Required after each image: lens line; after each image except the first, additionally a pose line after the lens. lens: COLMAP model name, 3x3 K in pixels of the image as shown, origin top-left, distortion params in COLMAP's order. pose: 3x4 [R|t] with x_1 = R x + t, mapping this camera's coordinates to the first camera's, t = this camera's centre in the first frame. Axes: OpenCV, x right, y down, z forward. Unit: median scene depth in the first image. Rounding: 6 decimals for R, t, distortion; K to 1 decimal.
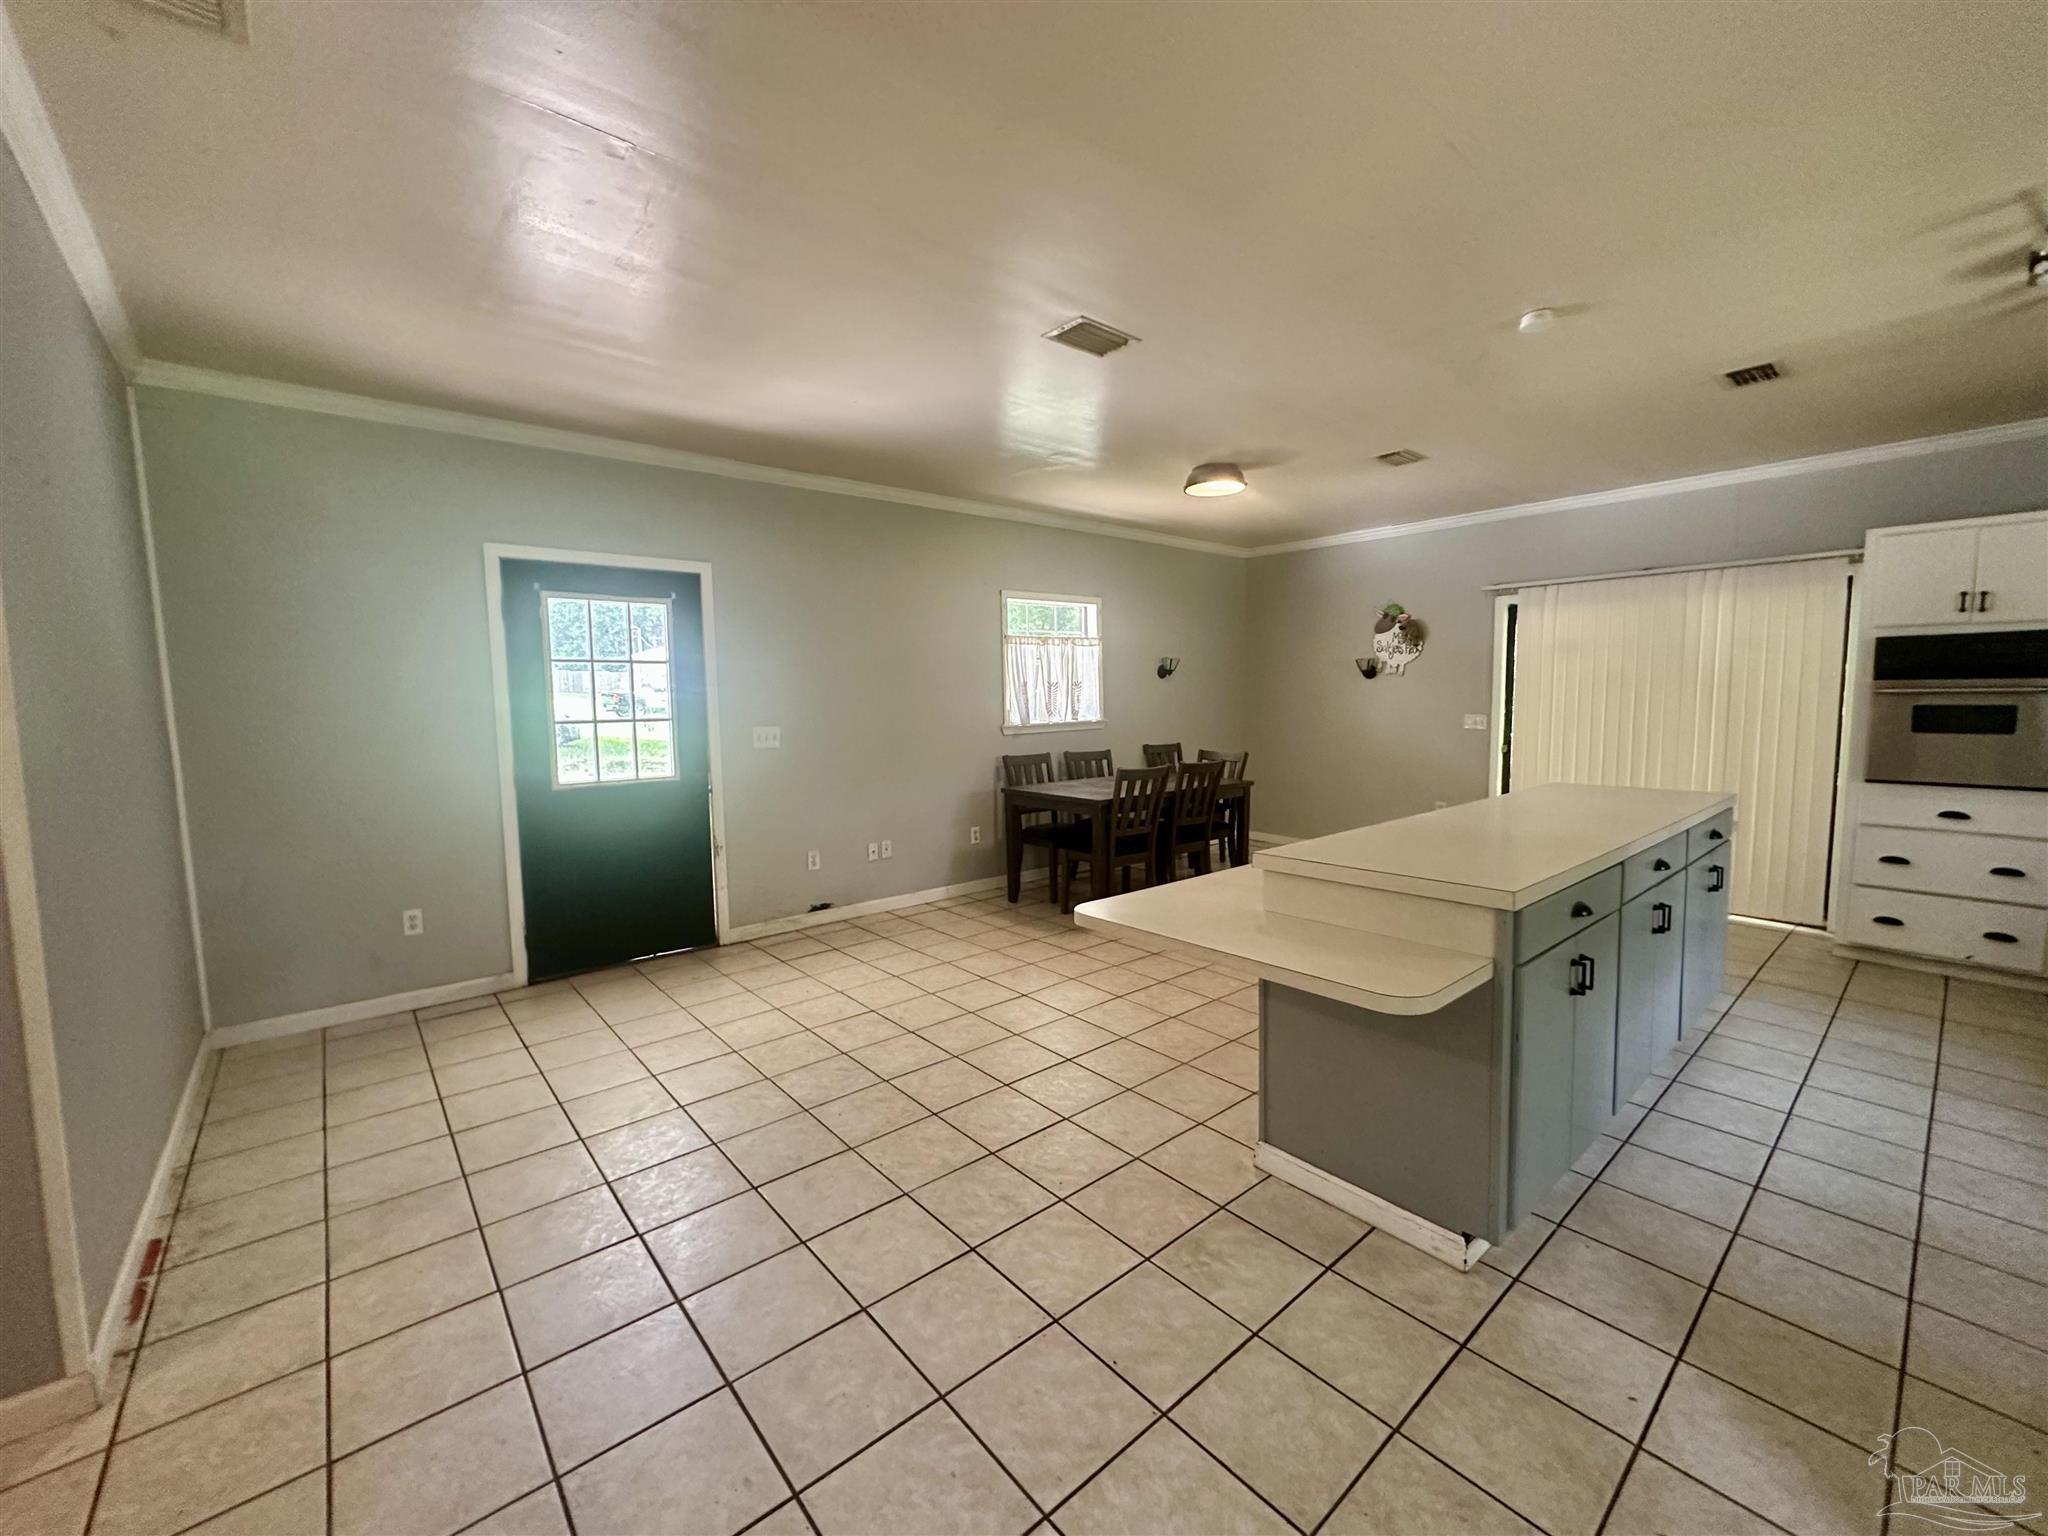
lens RADIAL K [[818.4, 0, 1024.0], [0, 818.4, 768.0], [0, 0, 1]] dist [-0.003875, 0.001074]
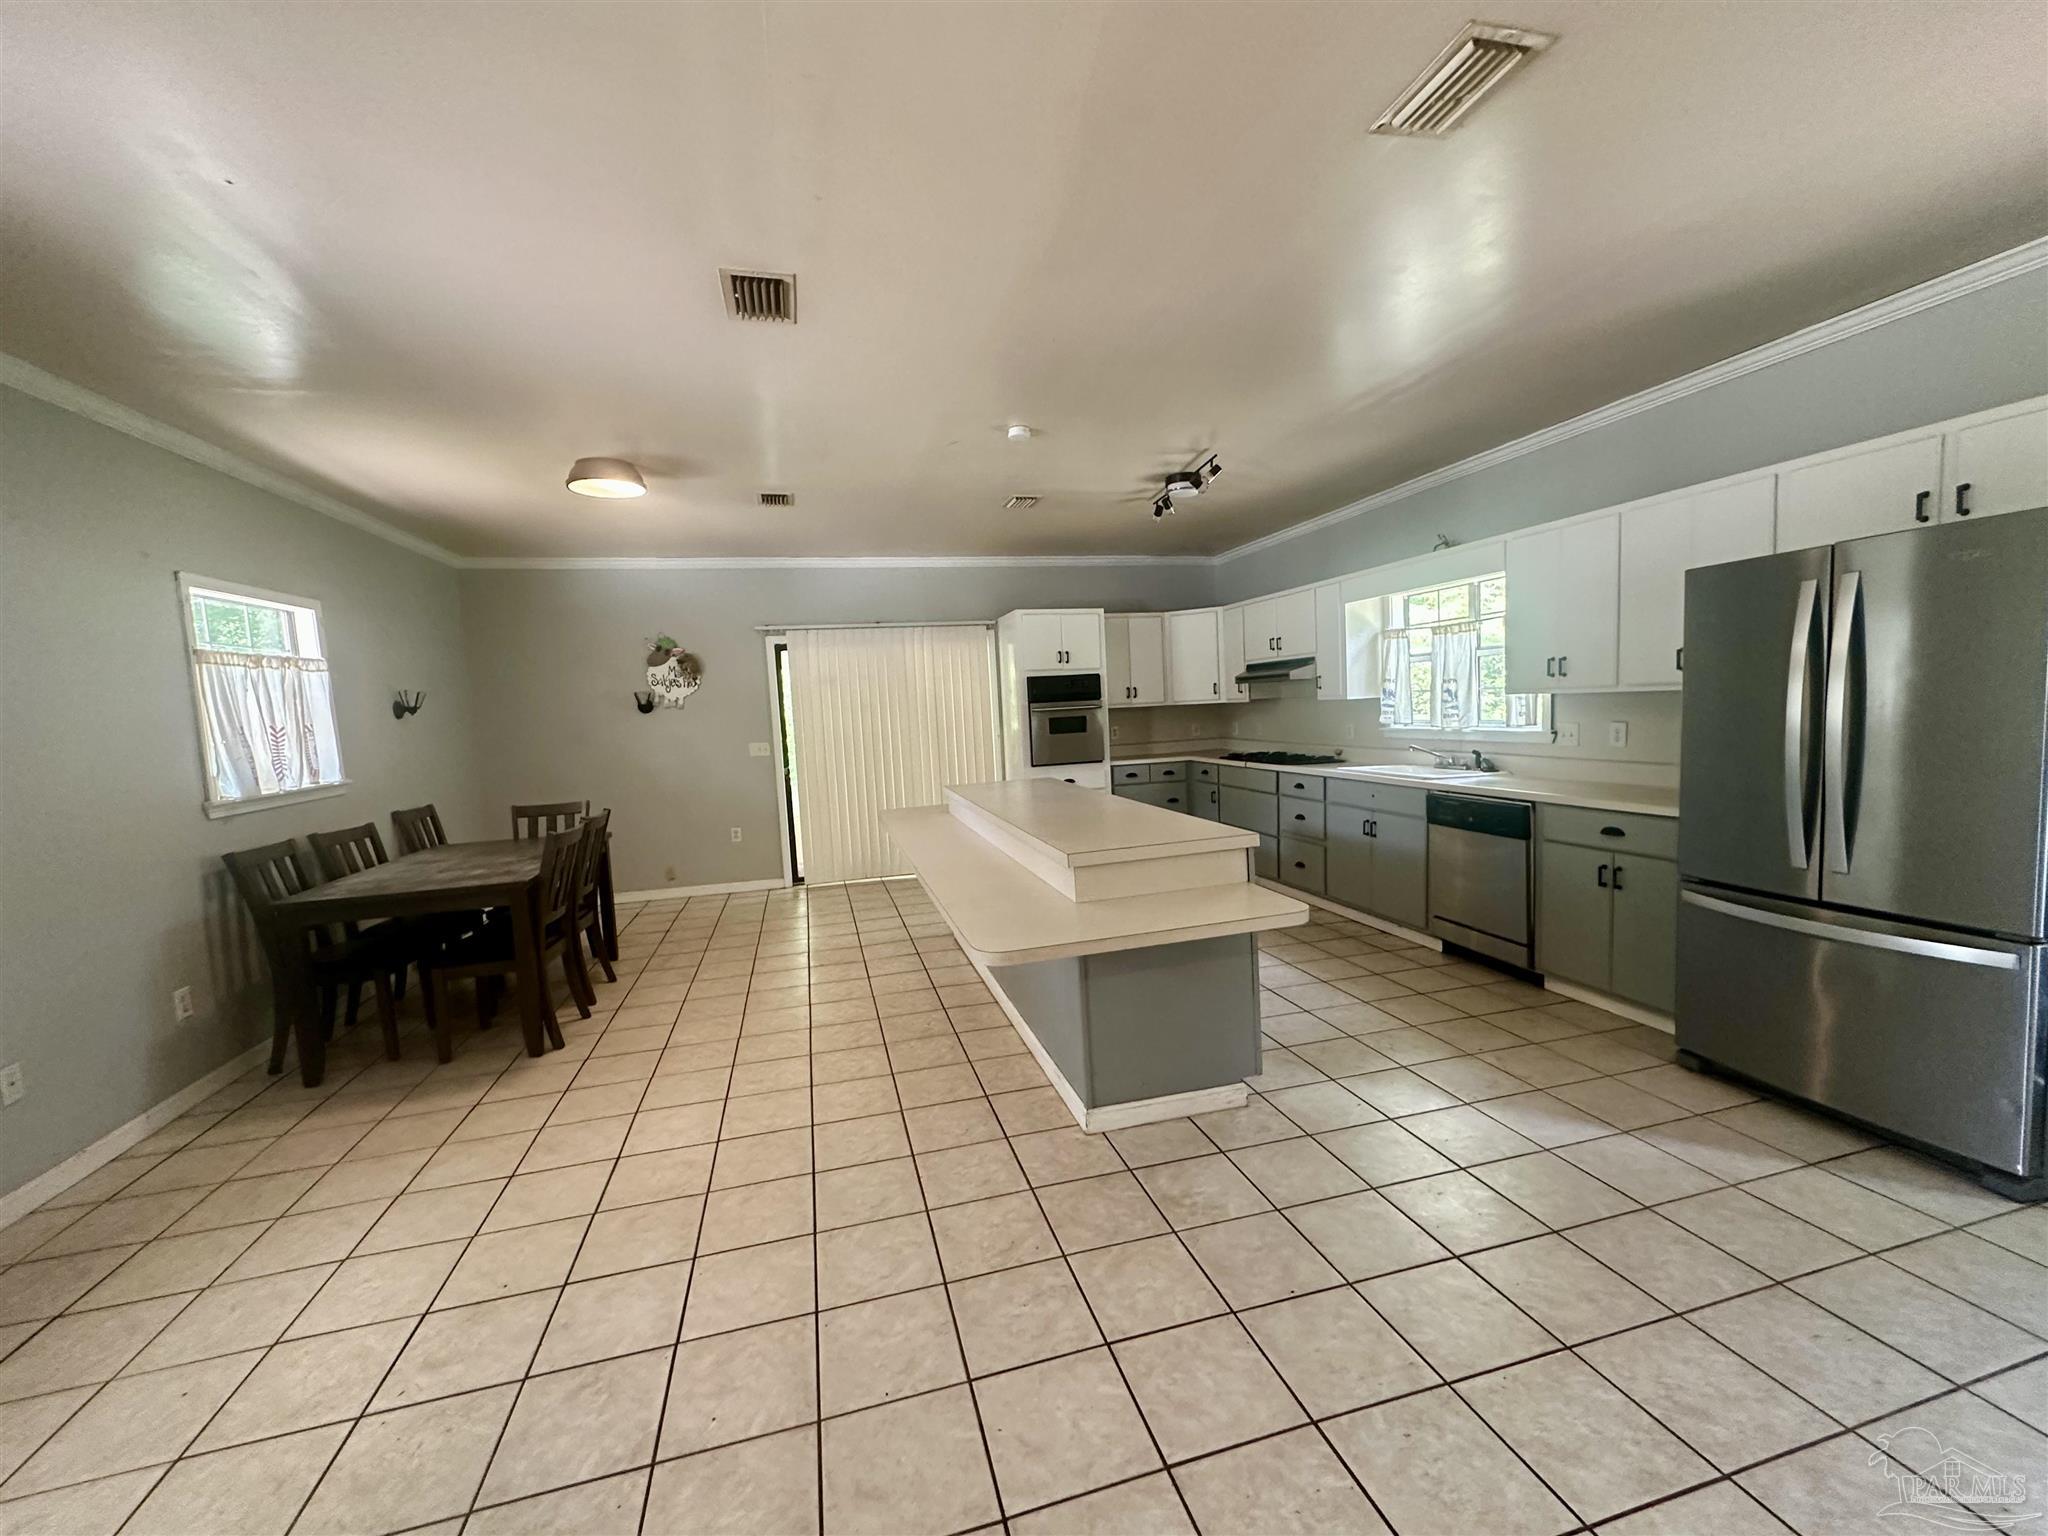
lens RADIAL K [[818.4, 0, 1024.0], [0, 818.4, 768.0], [0, 0, 1]] dist [-0.003875, 0.001074]
pose [[0.428861, -0.080866, 0.899744, -0.336537], [0.124833, 0.991735, 0.029633, -0.024494], [-0.894704, 0.099609, 0.435412, 0.255728]]
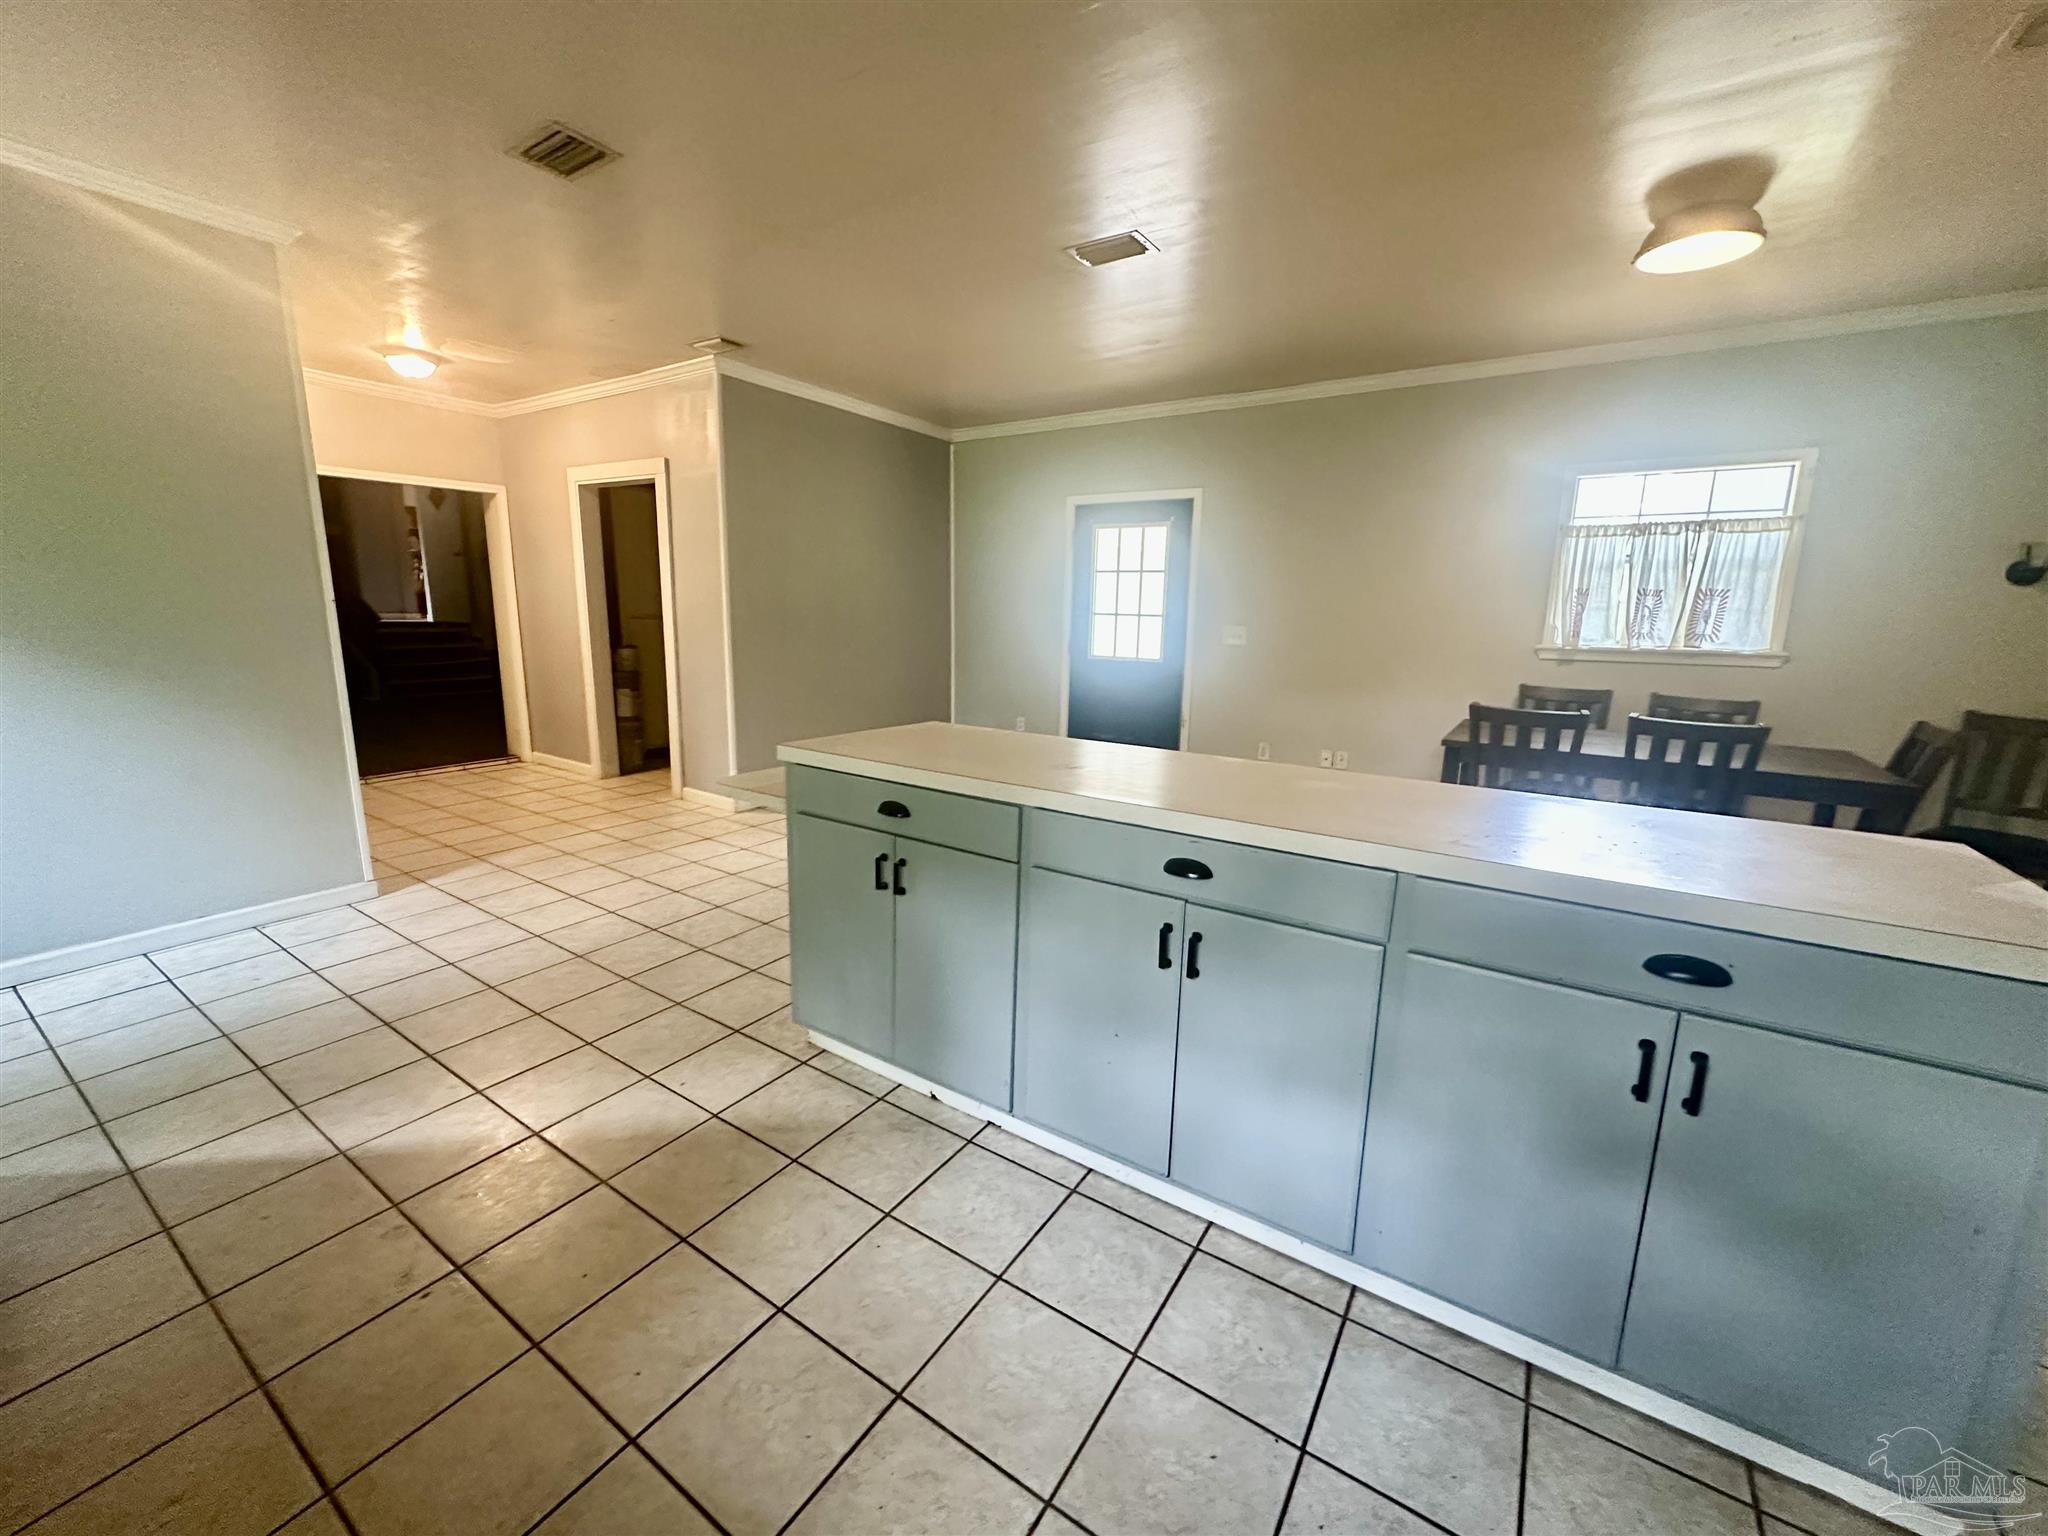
lens RADIAL K [[818.4, 0, 1024.0], [0, 818.4, 768.0], [0, 0, 1]] dist [-0.003875, 0.001074]
pose [[0.275510, 0.205481, -0.939080, 0.672471], [-0.111443, 0.977128, 0.181111, -0.028581], [0.954817, 0.054756, 0.292108, 0.352842]]
